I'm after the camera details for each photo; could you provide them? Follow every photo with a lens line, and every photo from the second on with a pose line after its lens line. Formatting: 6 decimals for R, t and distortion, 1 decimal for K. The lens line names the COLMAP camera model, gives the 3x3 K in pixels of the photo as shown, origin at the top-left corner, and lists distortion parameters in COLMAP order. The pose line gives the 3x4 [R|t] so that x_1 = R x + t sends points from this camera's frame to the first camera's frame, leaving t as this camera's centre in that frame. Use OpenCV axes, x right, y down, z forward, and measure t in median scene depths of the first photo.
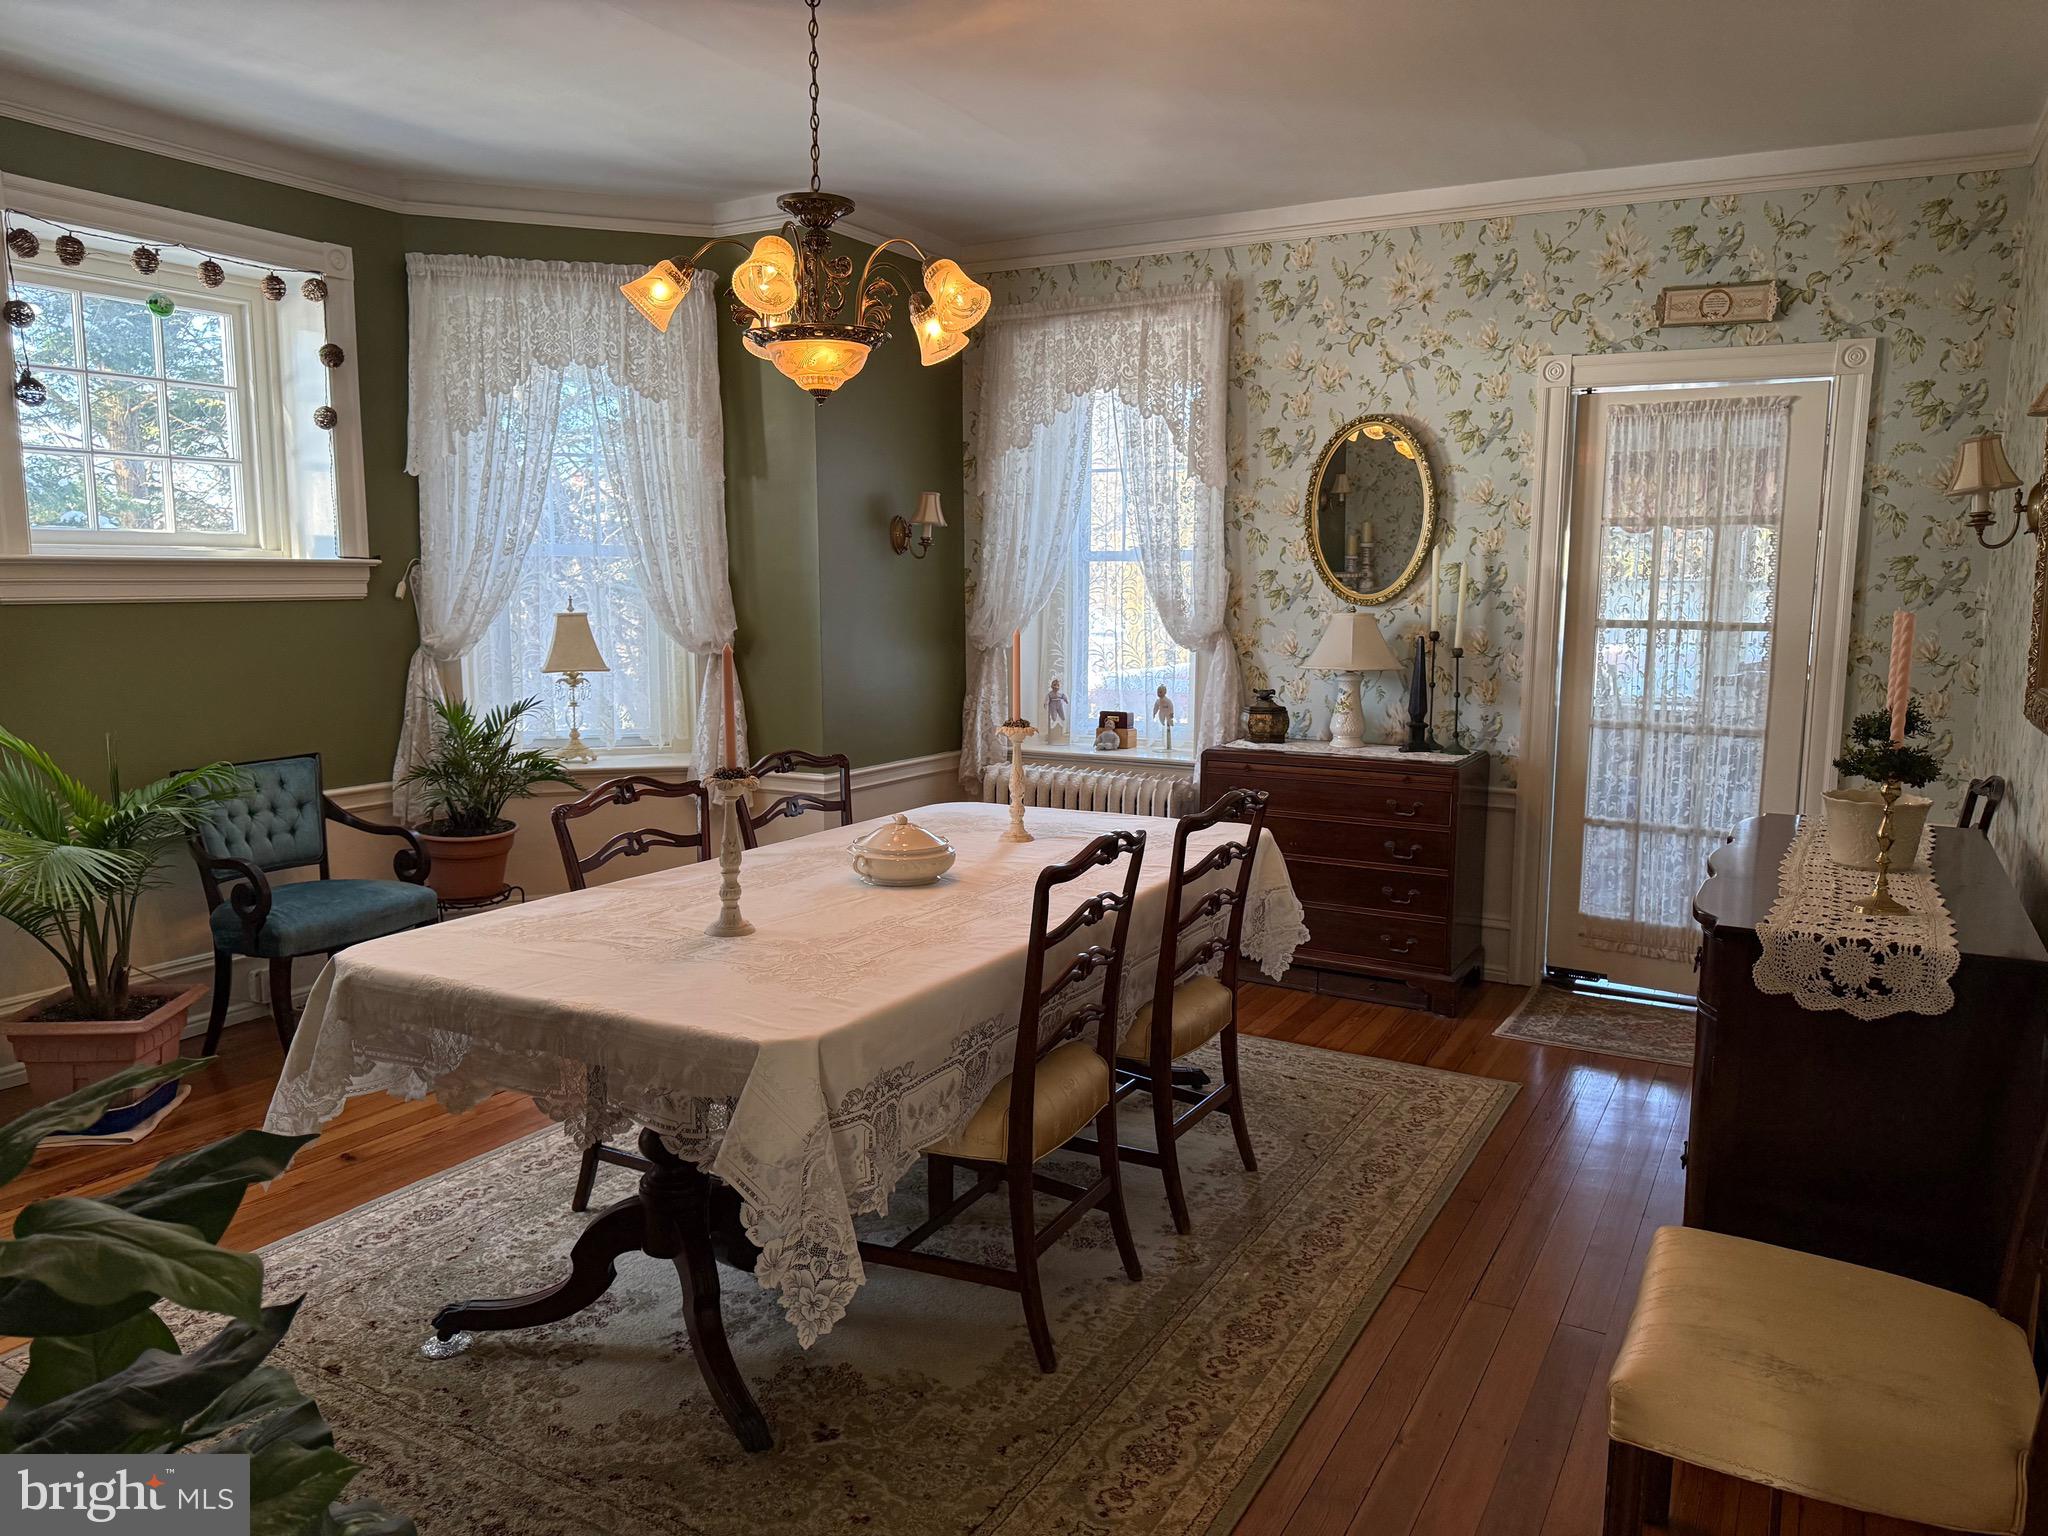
lens RADIAL K [[1444.5, 0, 1025.7], [0, 1444.5, 772.1], [0, 0, 1]] dist [0.075017, -0.096343]
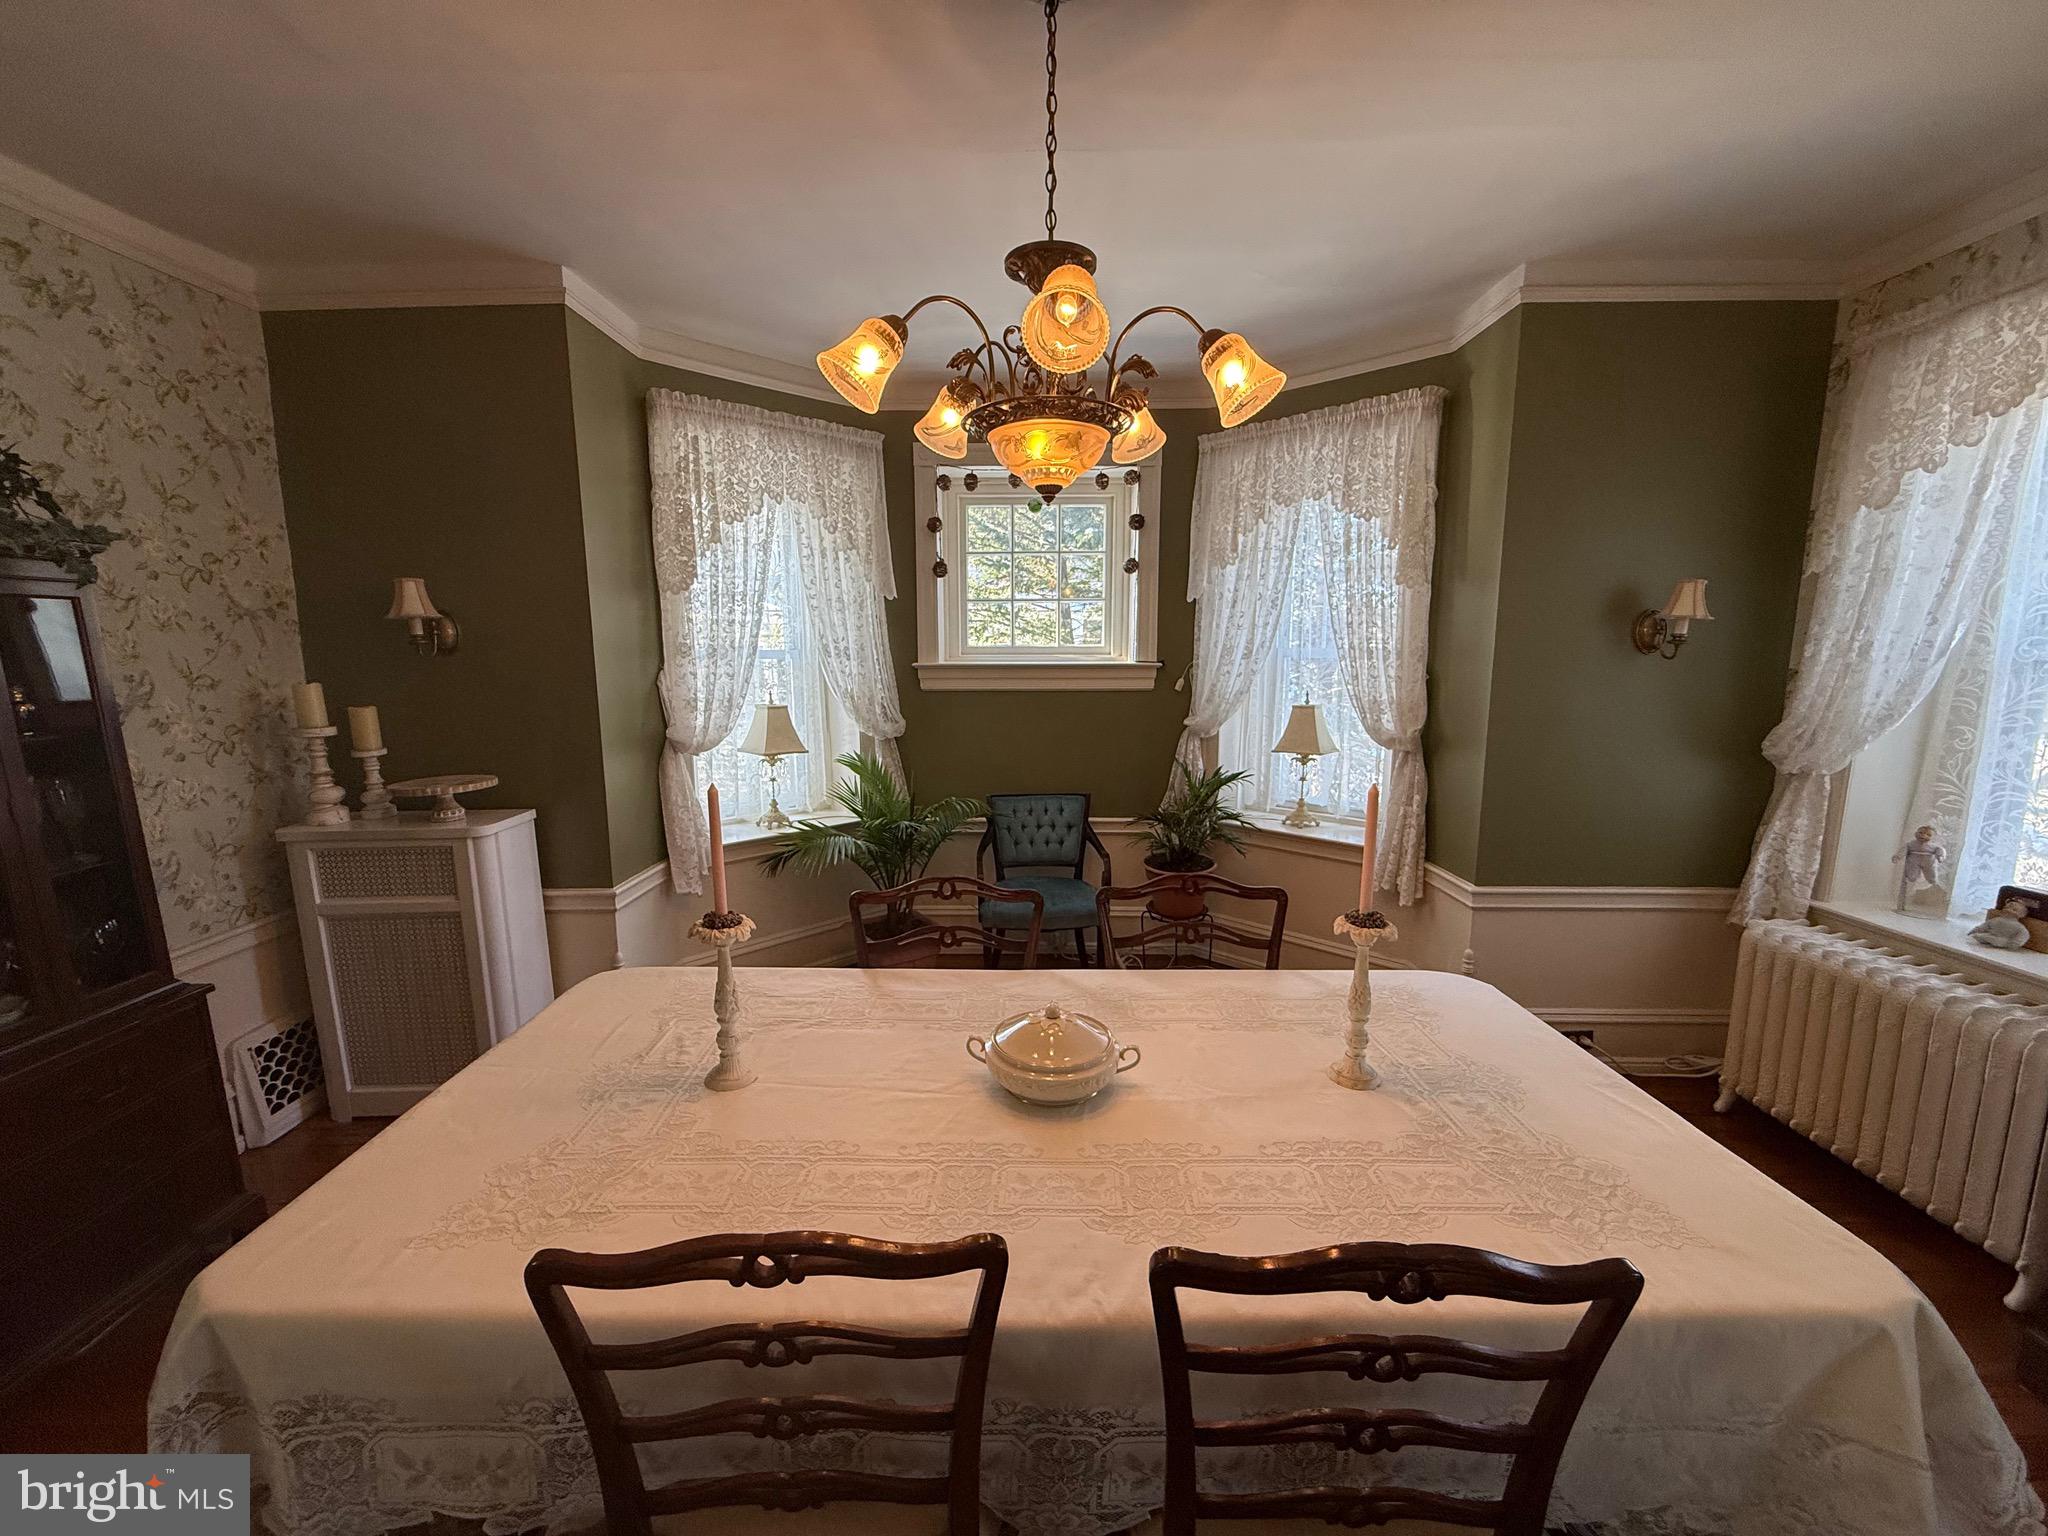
lens RADIAL K [[813.4, 0, 1027.1], [0, 813.4, 763.0], [0, 0, 1]] dist [0.001453, -0.000599]
pose [[0.479936, 0.115042, -0.869728, 0.184919], [-0.114270, 0.991117, 0.068041, -0.085514], [0.869830, 0.066728, 0.488819, 0.494788]]
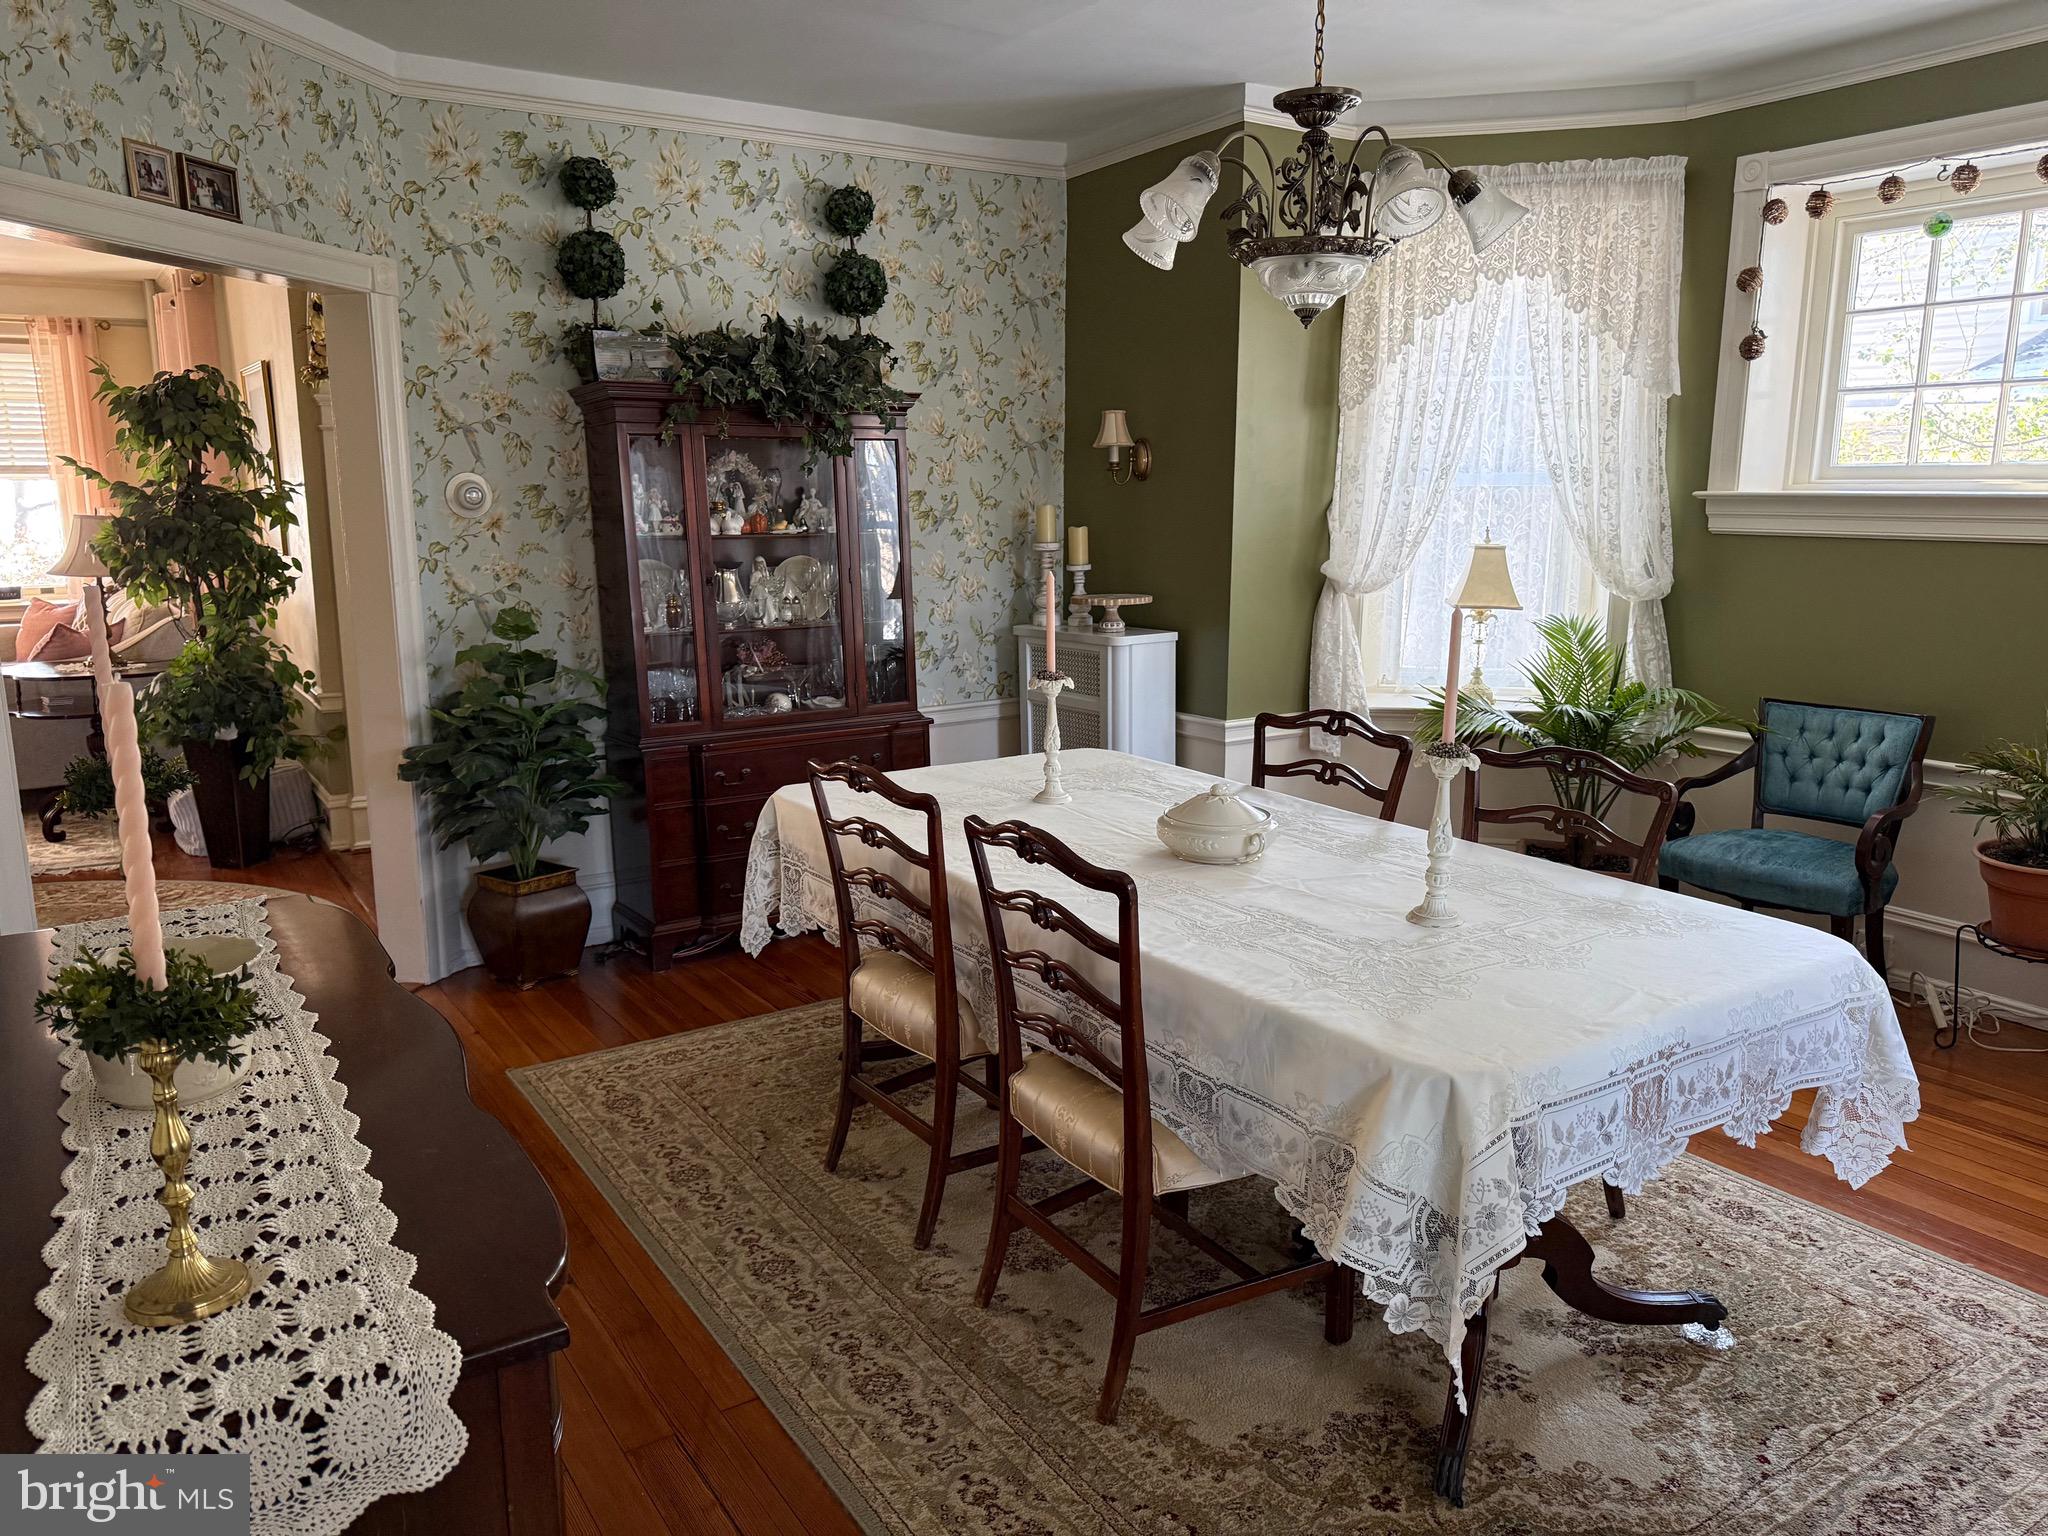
lens RADIAL K [[1444.5, 0, 1030.7], [0, 1444.5, 763.8], [0, 0, 1]] dist [0.075017, -0.096343]
pose [[-0.456915, 0.162699, -0.874504, 0.490014], [-0.120801, 0.962672, 0.242219, -0.121835], [0.881269, 0.216315, -0.420205, 0.825366]]
